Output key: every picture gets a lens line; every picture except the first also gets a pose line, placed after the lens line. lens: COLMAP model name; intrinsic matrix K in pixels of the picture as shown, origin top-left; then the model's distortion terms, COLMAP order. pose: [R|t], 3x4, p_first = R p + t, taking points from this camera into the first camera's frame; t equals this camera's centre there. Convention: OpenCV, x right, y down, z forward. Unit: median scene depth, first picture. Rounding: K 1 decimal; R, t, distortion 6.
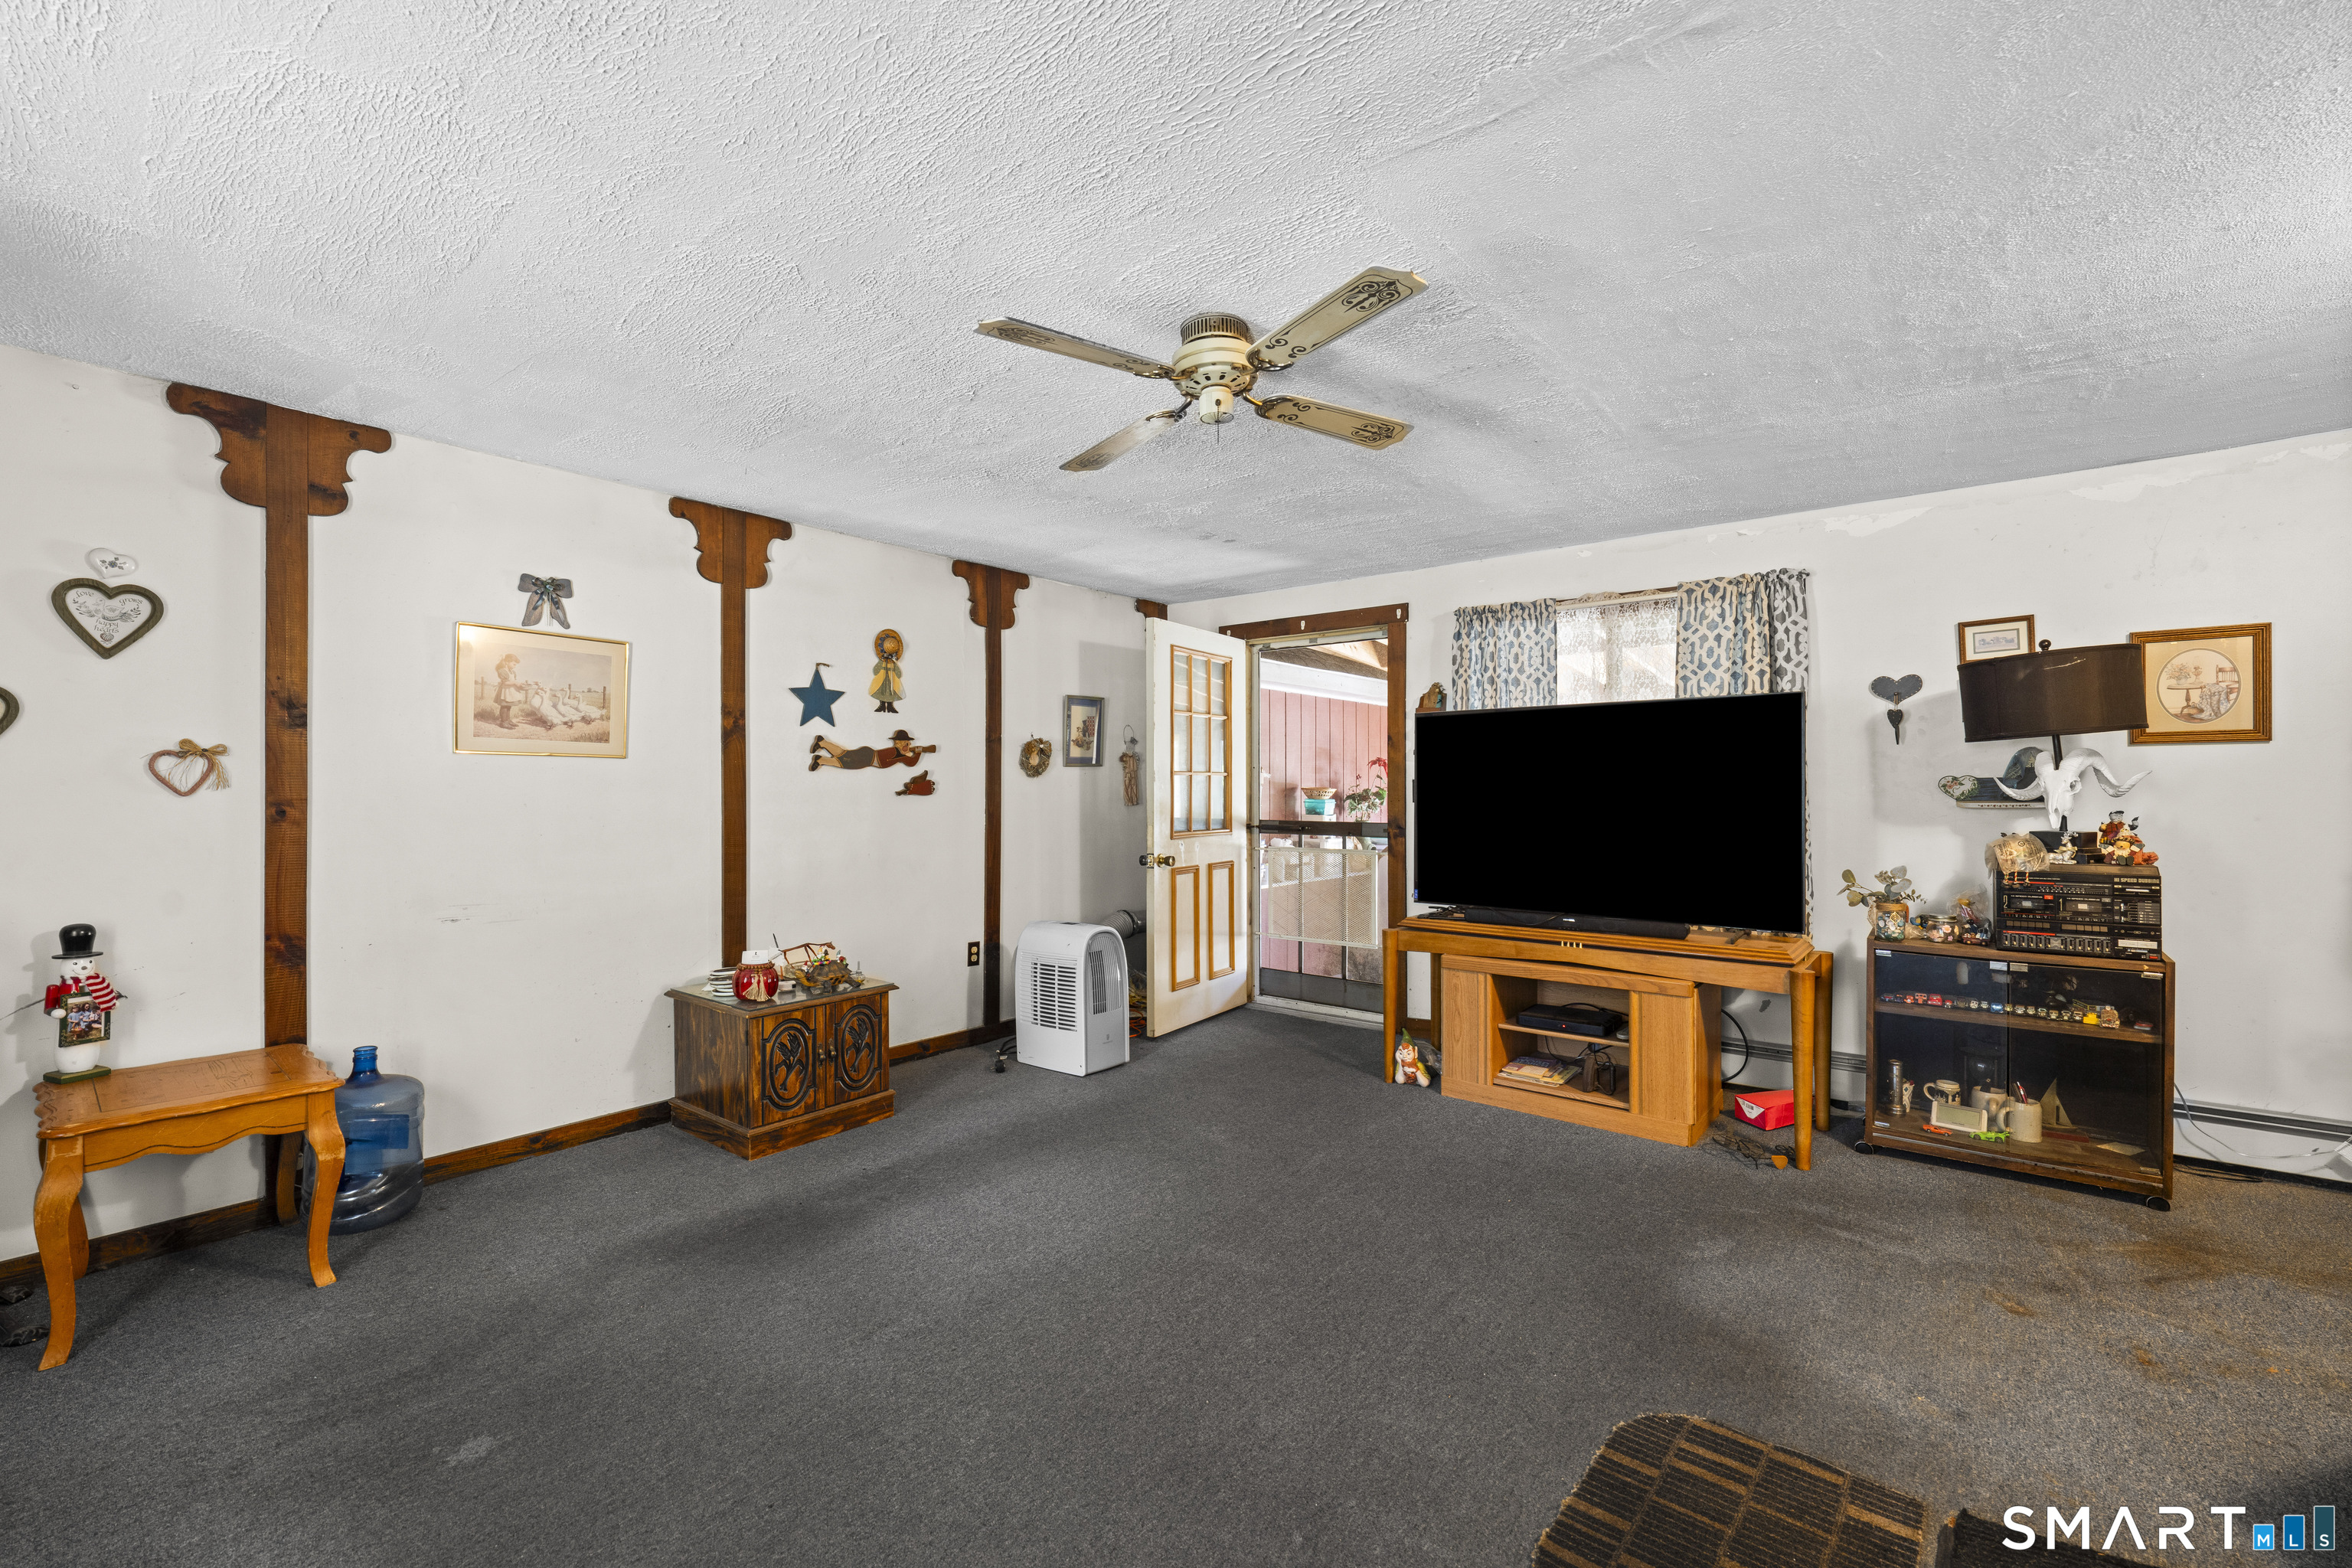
lens RADIAL K [[975.2, 0, 1176.0], [0, 975.2, 784.0], [0, 0, 1]] dist [0.000874, 0.000243]
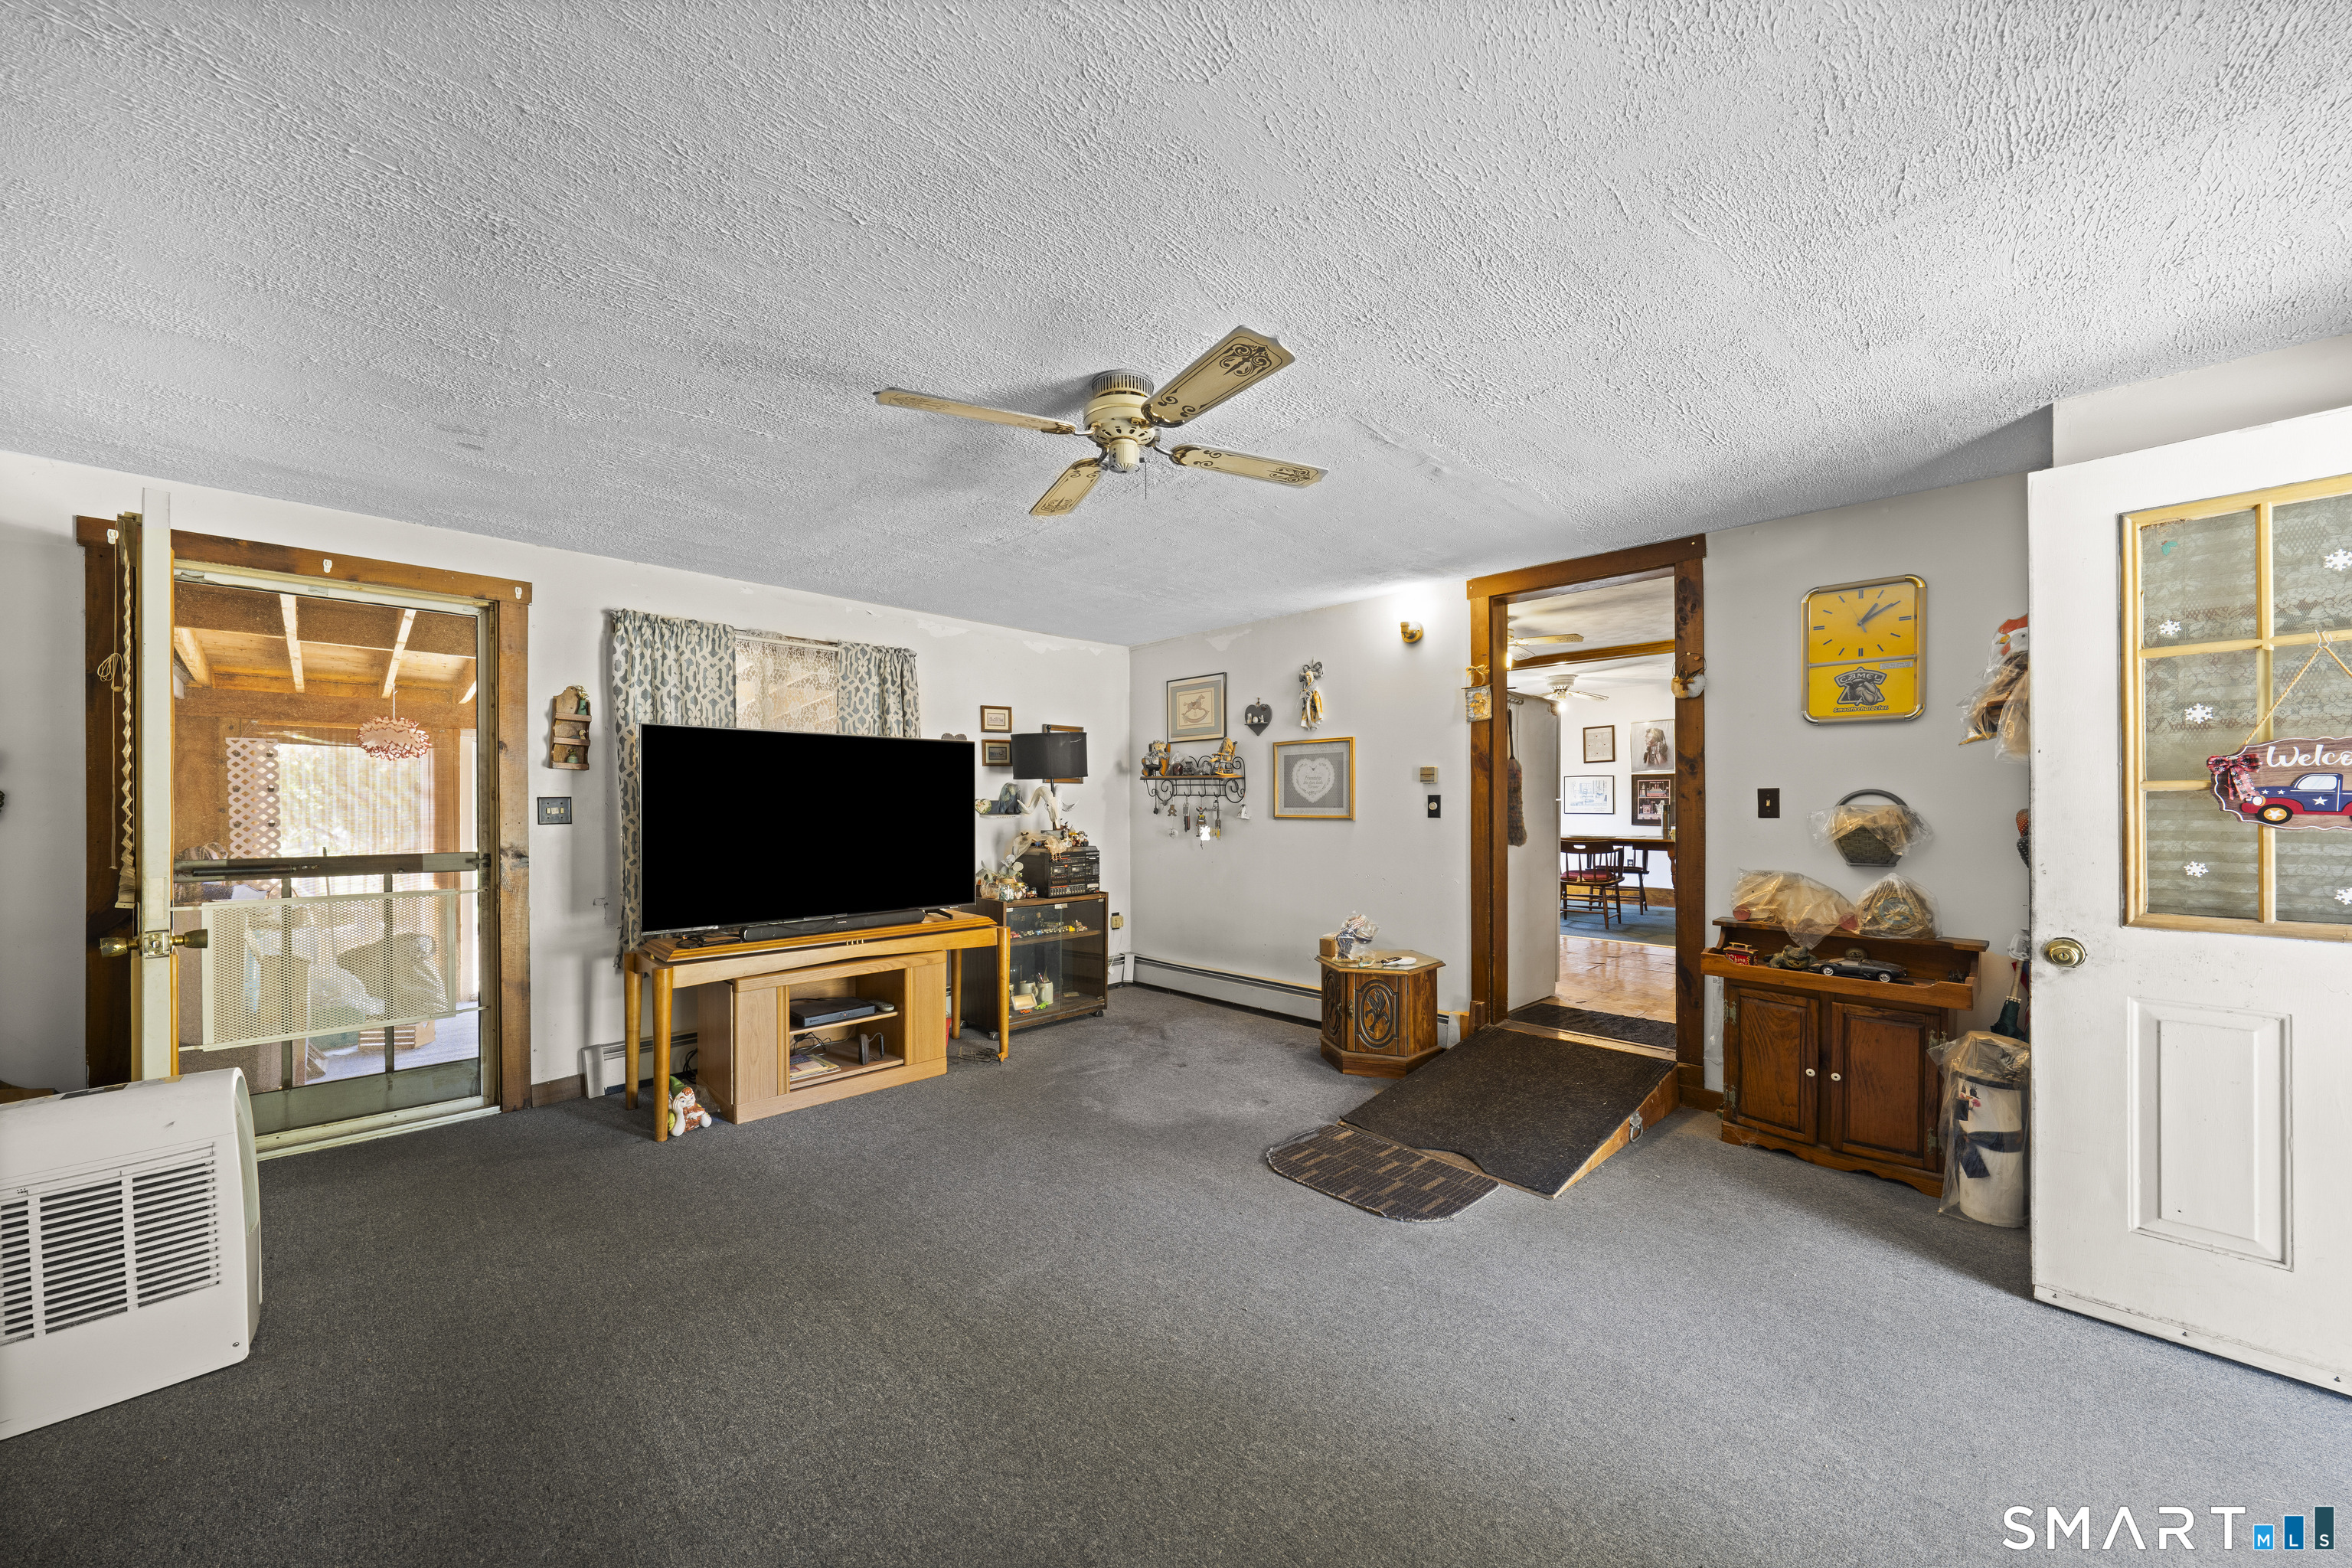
lens RADIAL K [[833.4, 0, 1175.1], [0, 833.4, 804.4], [0, 0, 1]] dist [-0.000648, -0.000064]
pose [[0.120691, 0.002601, 0.992687, -0.509815], [-0.002371, 0.999994, -0.002332, 0.002471], [-0.992687, -0.002072, 0.120696, 0.483621]]
